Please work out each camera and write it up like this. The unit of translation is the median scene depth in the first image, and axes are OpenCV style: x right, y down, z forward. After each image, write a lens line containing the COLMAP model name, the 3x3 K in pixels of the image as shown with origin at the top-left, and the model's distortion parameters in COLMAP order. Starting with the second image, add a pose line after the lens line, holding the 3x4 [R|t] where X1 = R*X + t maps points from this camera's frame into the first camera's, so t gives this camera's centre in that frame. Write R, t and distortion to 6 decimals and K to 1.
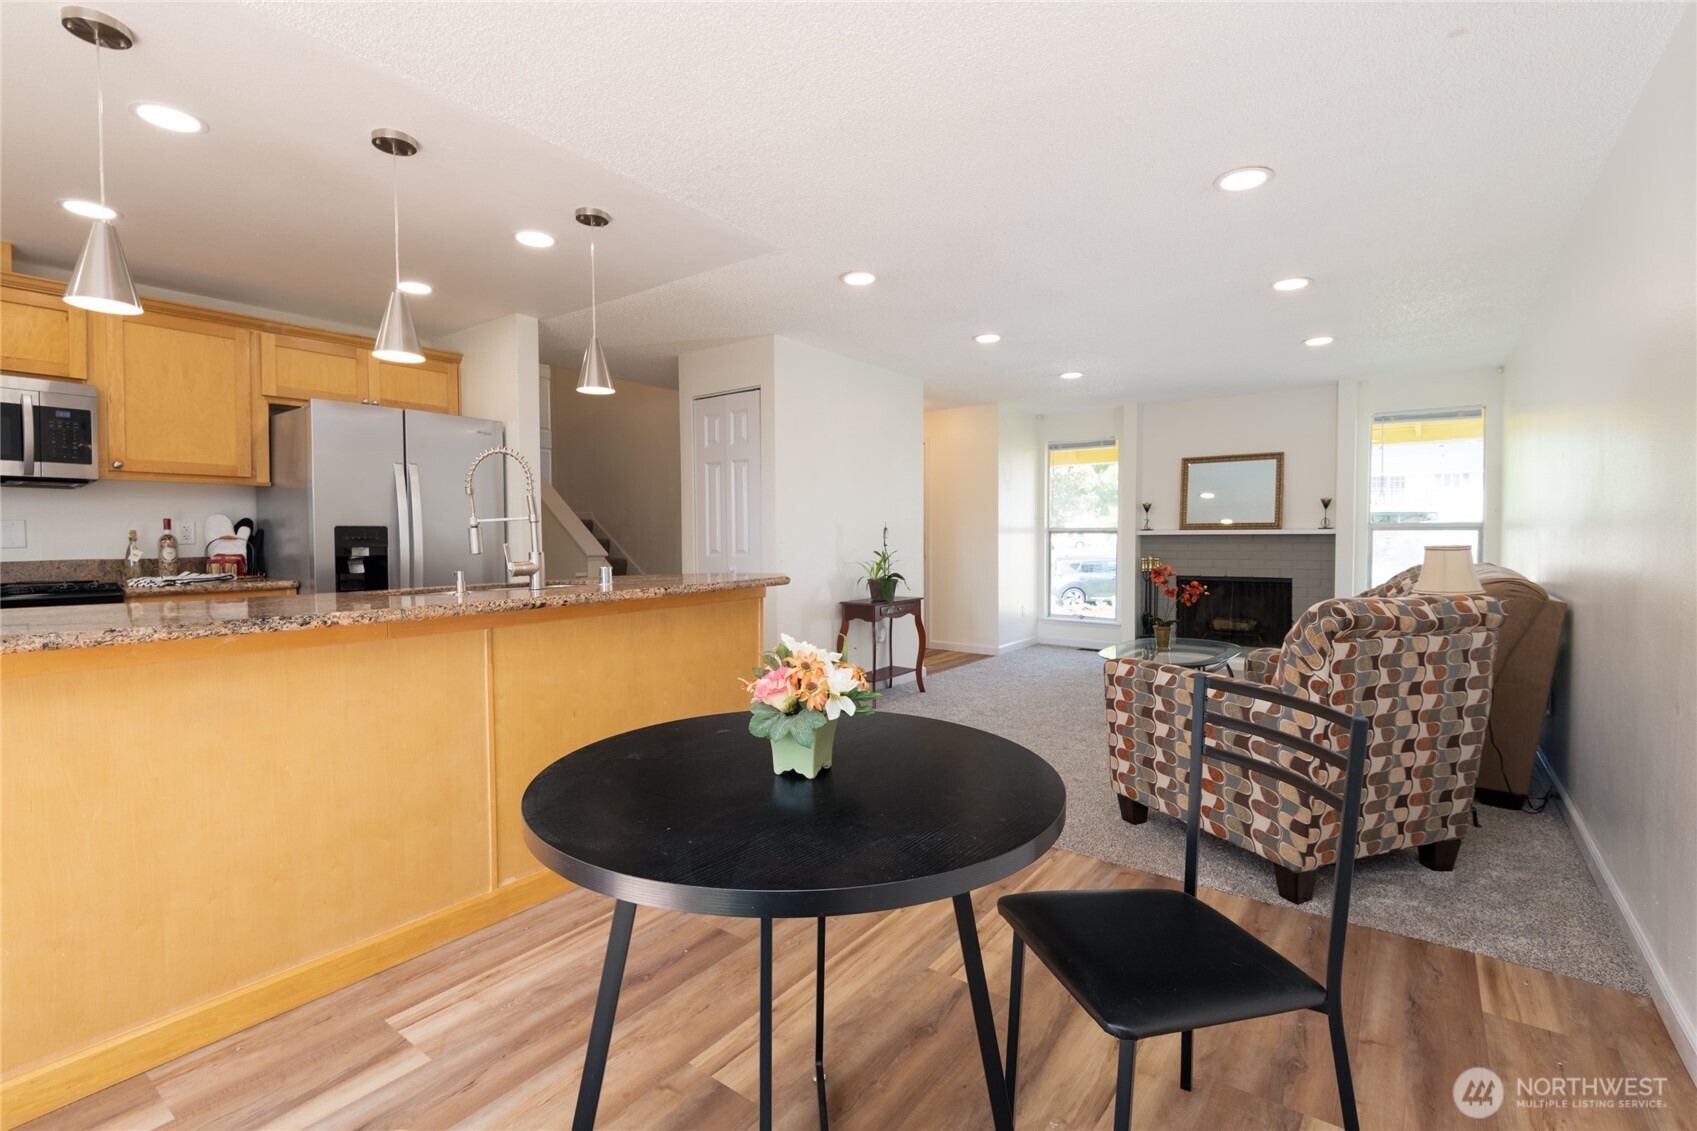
lens RADIAL K [[755.7, 0, 851.3], [0, 755.7, 555.6], [0, 0, 1]] dist [0.036804, -0.025841]
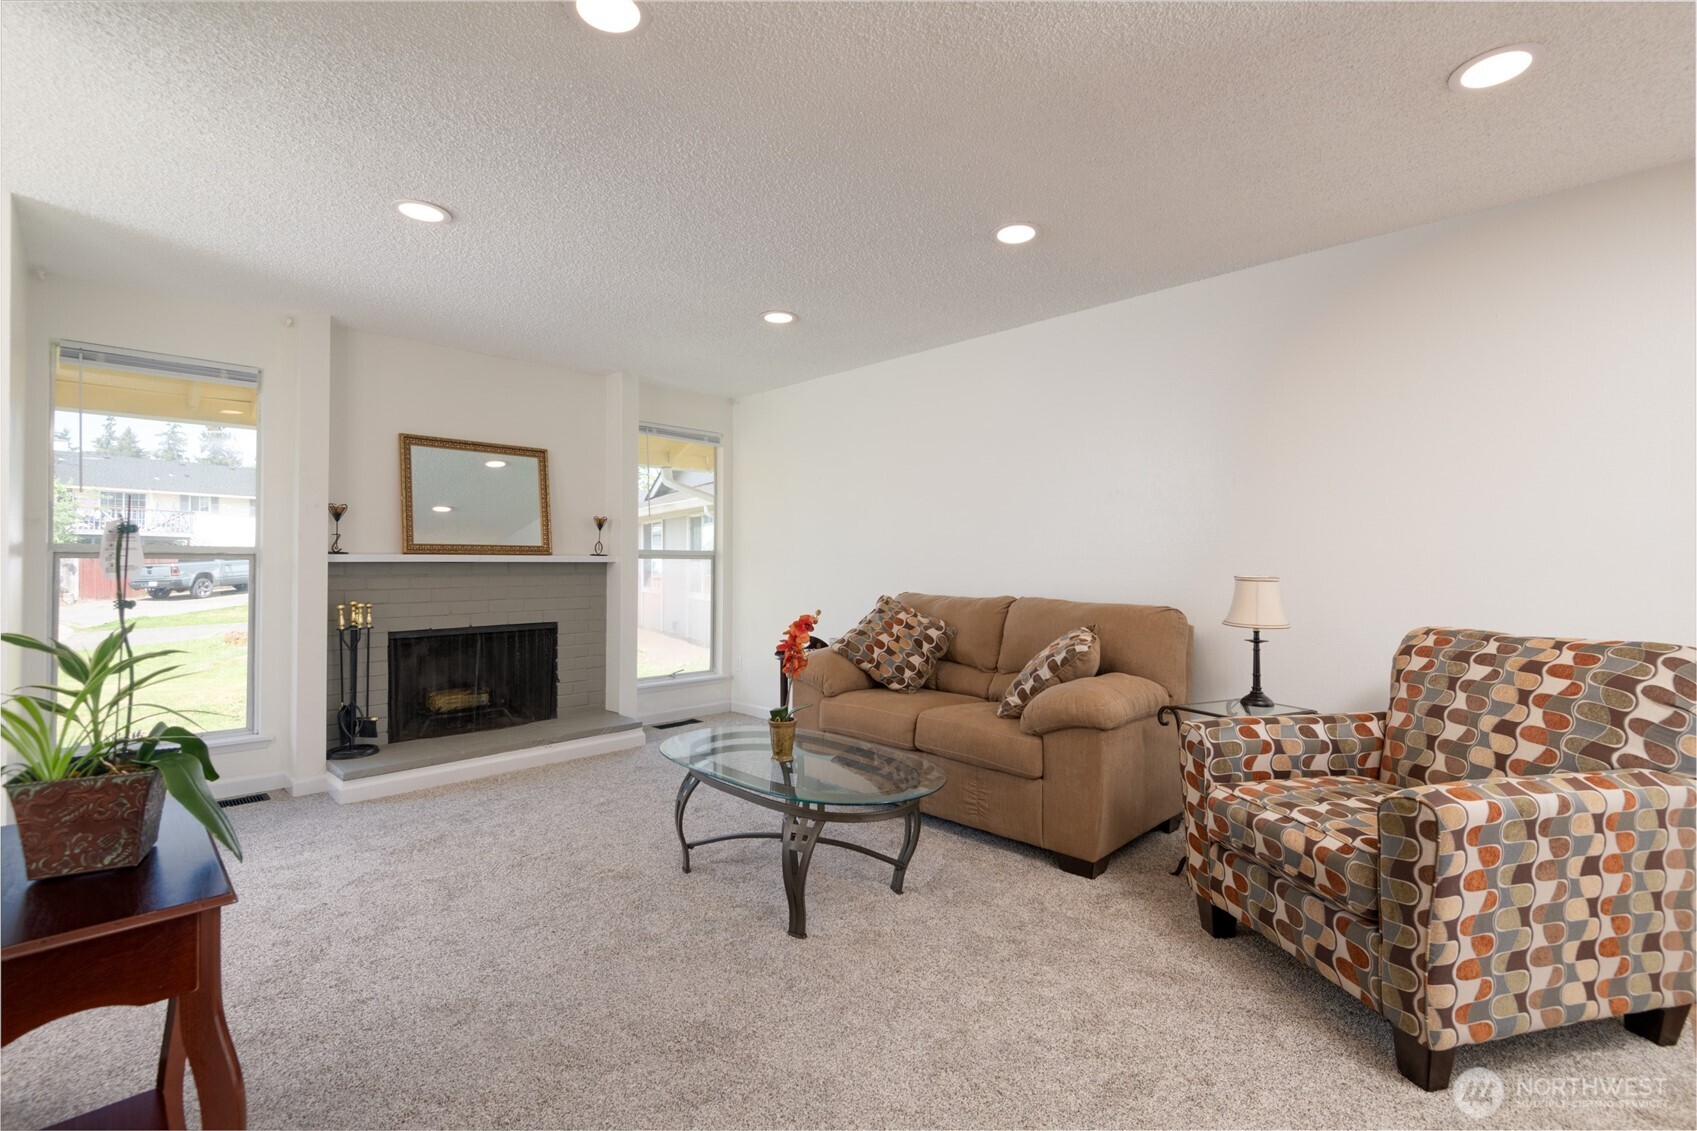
lens RADIAL K [[755.7, 0, 851.3], [0, 755.7, 555.6], [0, 0, 1]] dist [0.036804, -0.025841]
pose [[0.141579, 0.013343, 0.989837, -0.192007], [0.023083, 0.999593, -0.016776, -0.027859], [-0.989658, 0.025224, 0.141213, 1.078299]]
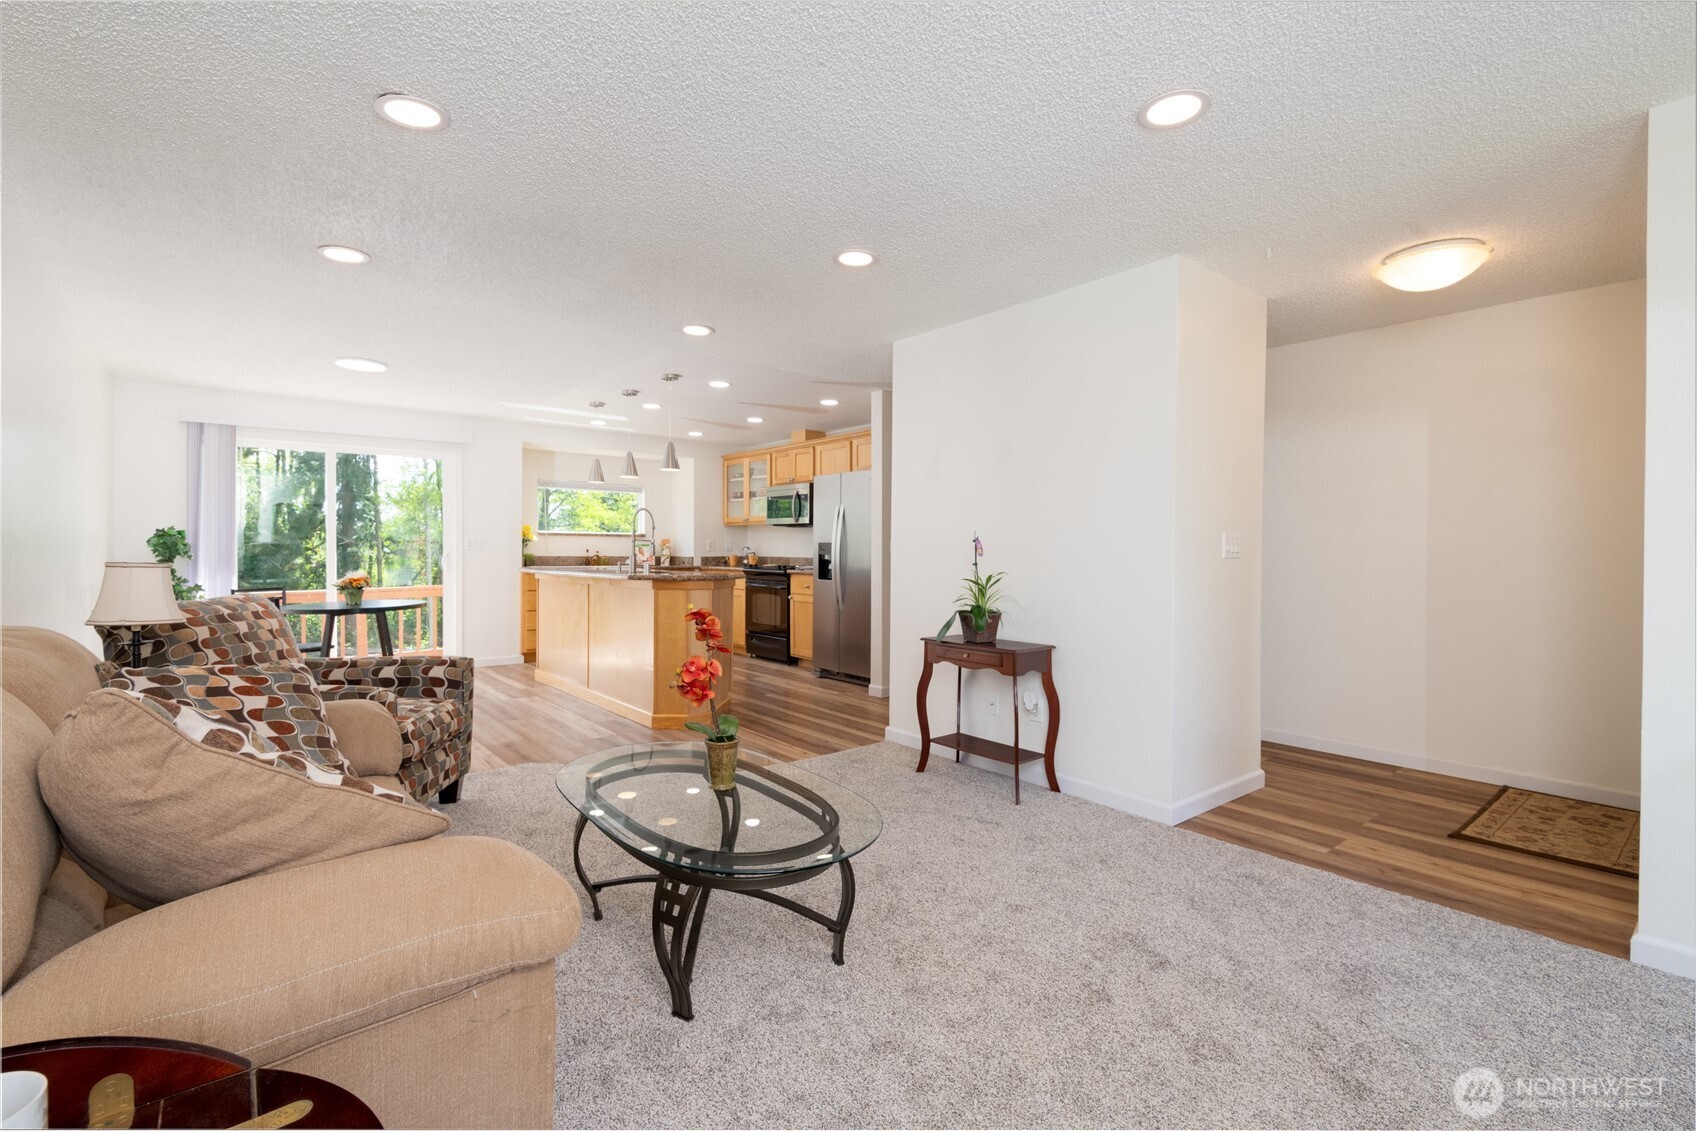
lens RADIAL K [[755.7, 0, 851.3], [0, 755.7, 555.6], [0, 0, 1]] dist [0.036804, -0.025841]
pose [[-0.236510, 0.012665, -0.971546, 1.077822], [-0.029292, 0.999368, 0.020159, -0.046058], [0.971187, 0.033226, -0.235990, 1.489108]]
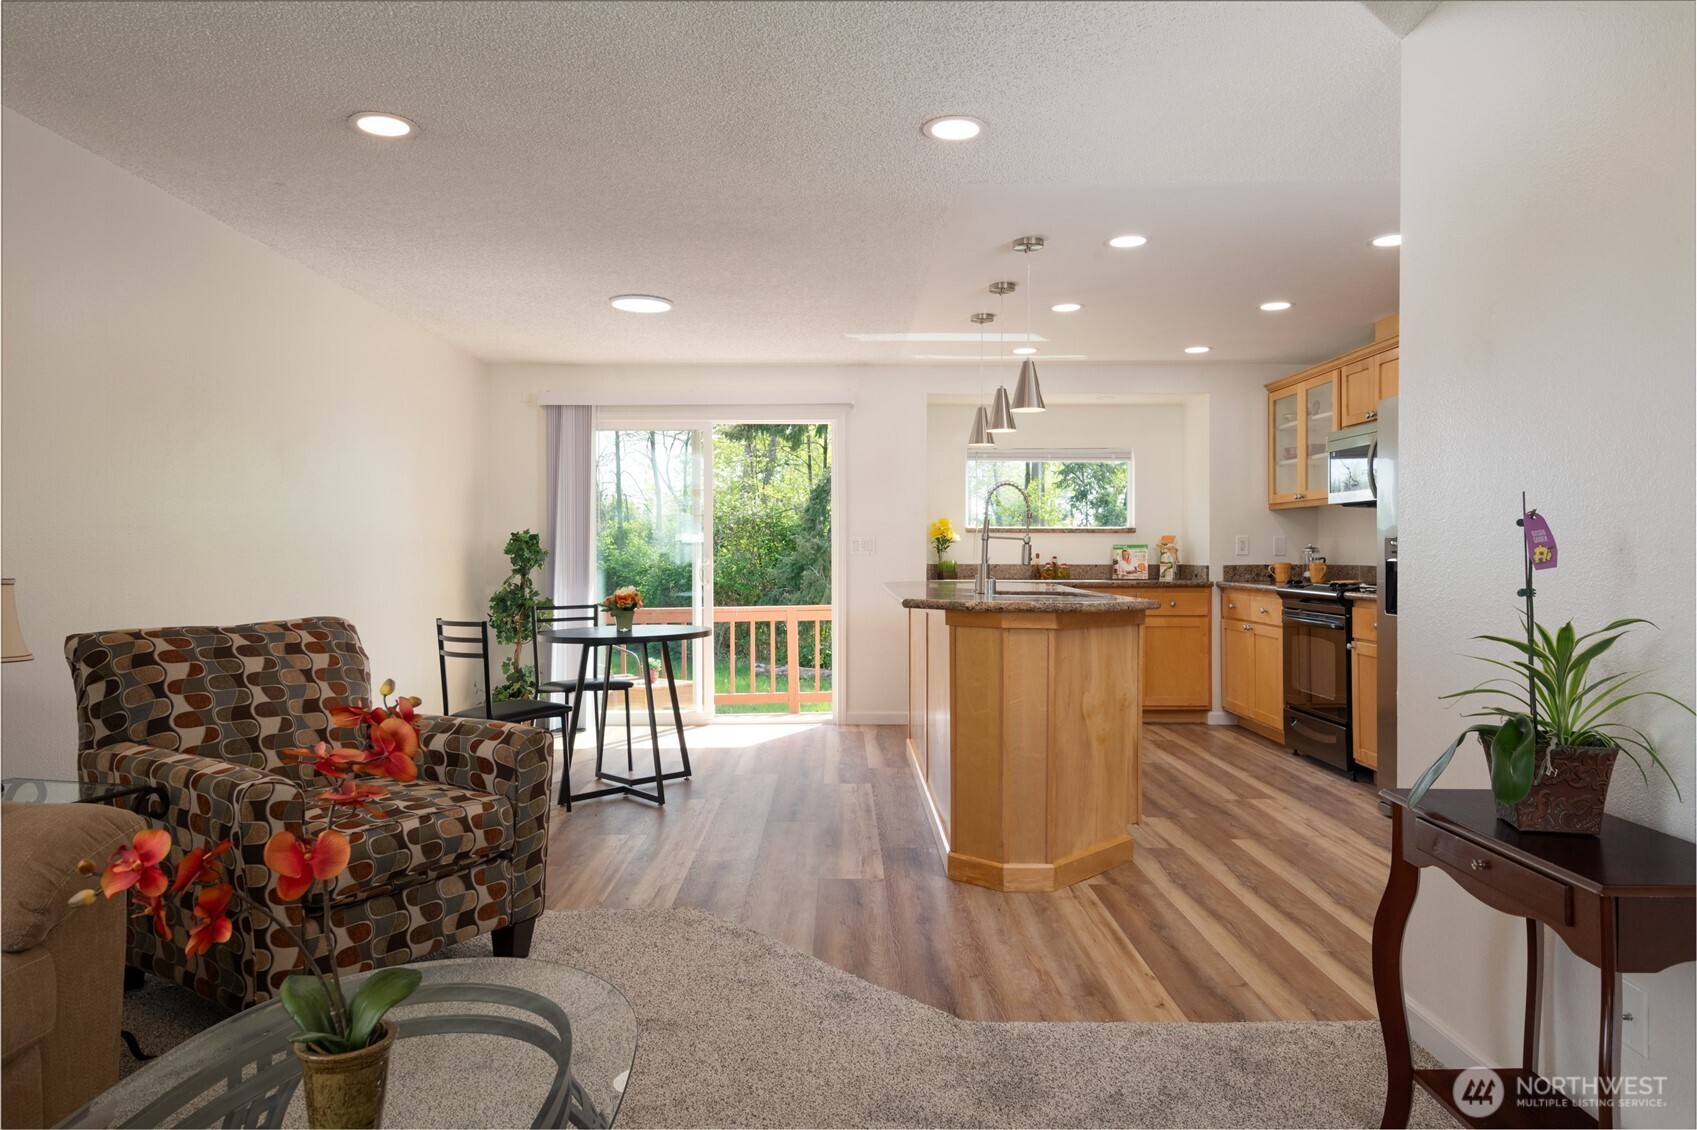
lens RADIAL K [[1087.5, 0, 852.4], [0, 1087.5, 558.7], [0, 0, 1]] dist [0.023973, -0.000624]
pose [[-0.793126, 0.011260, -0.608953, 0.599459], [-0.009354, 0.999486, 0.030665, -0.046456], [0.608985, 0.030018, -0.792613, 1.614193]]
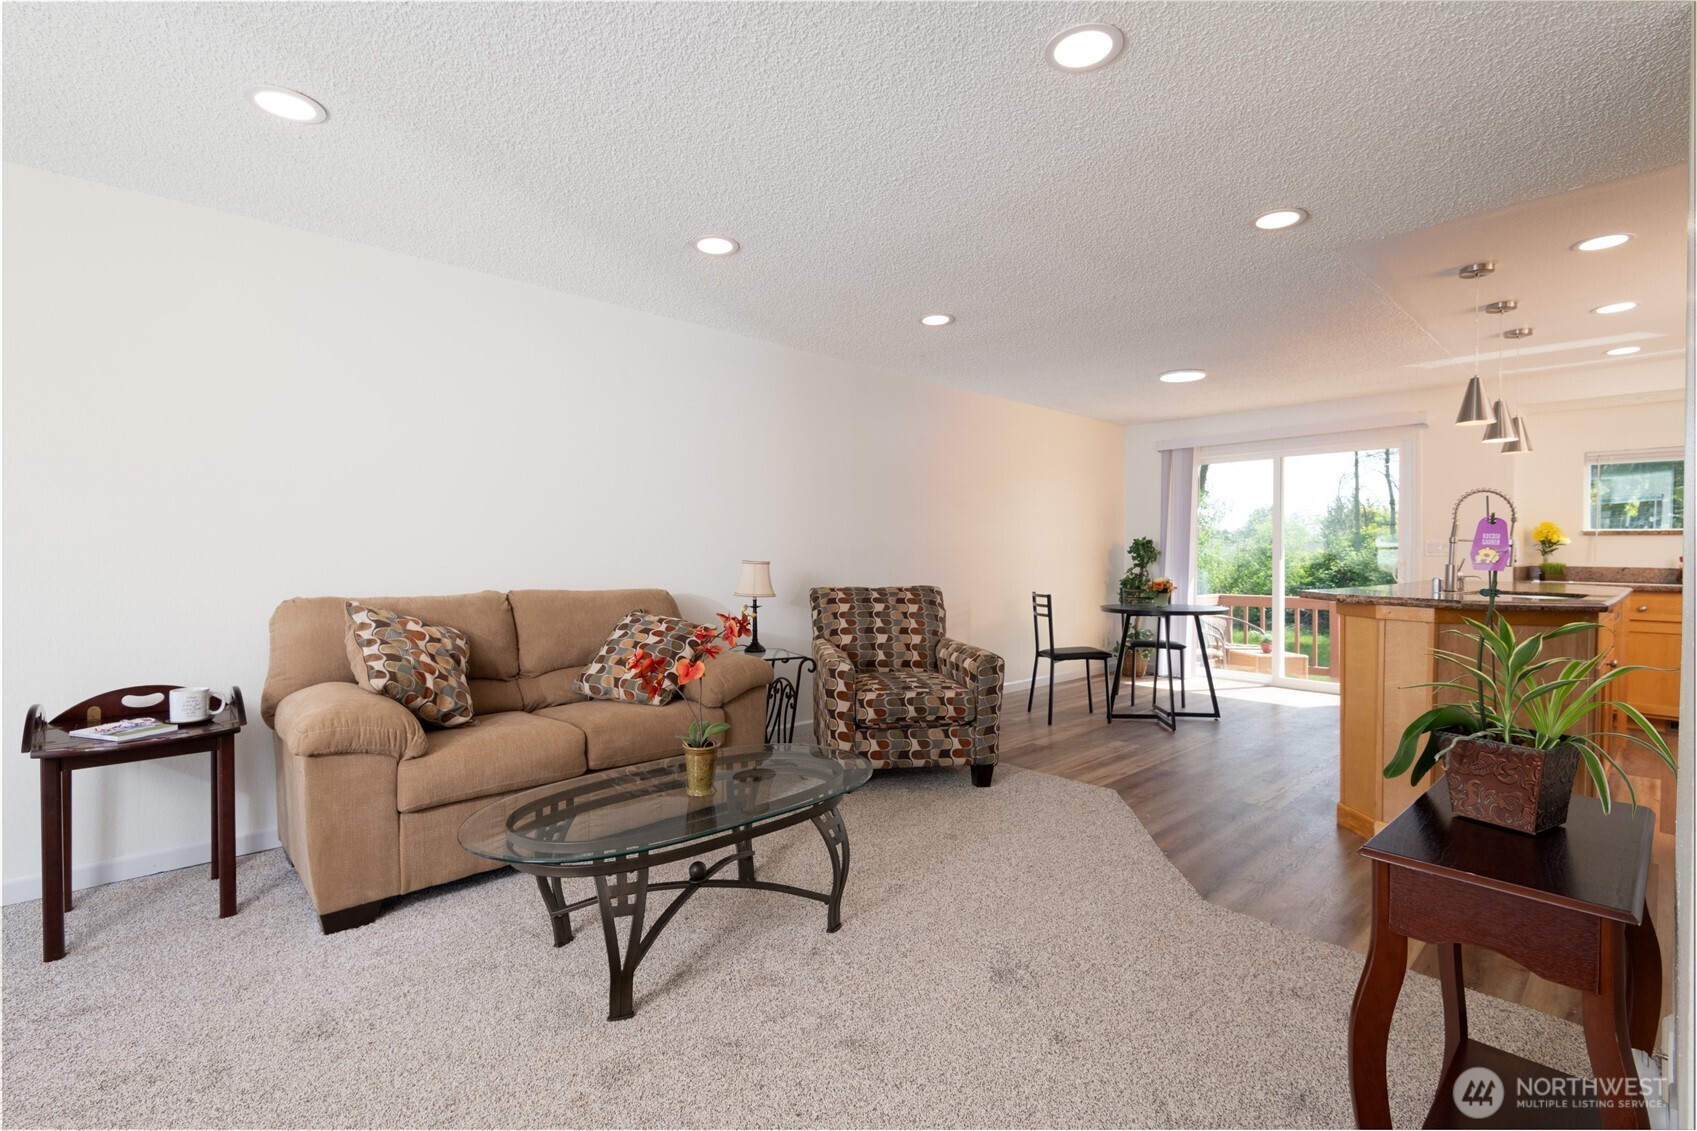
lens RADIAL K [[755.7, 0, 851.3], [0, 755.7, 555.6], [0, 0, 1]] dist [0.036804, -0.025841]
pose [[-0.984521, 0.001104, 0.175261, 0.298159], [0.006472, 0.999527, 0.030065, -0.049138], [-0.175145, 0.030734, -0.984063, 1.809149]]
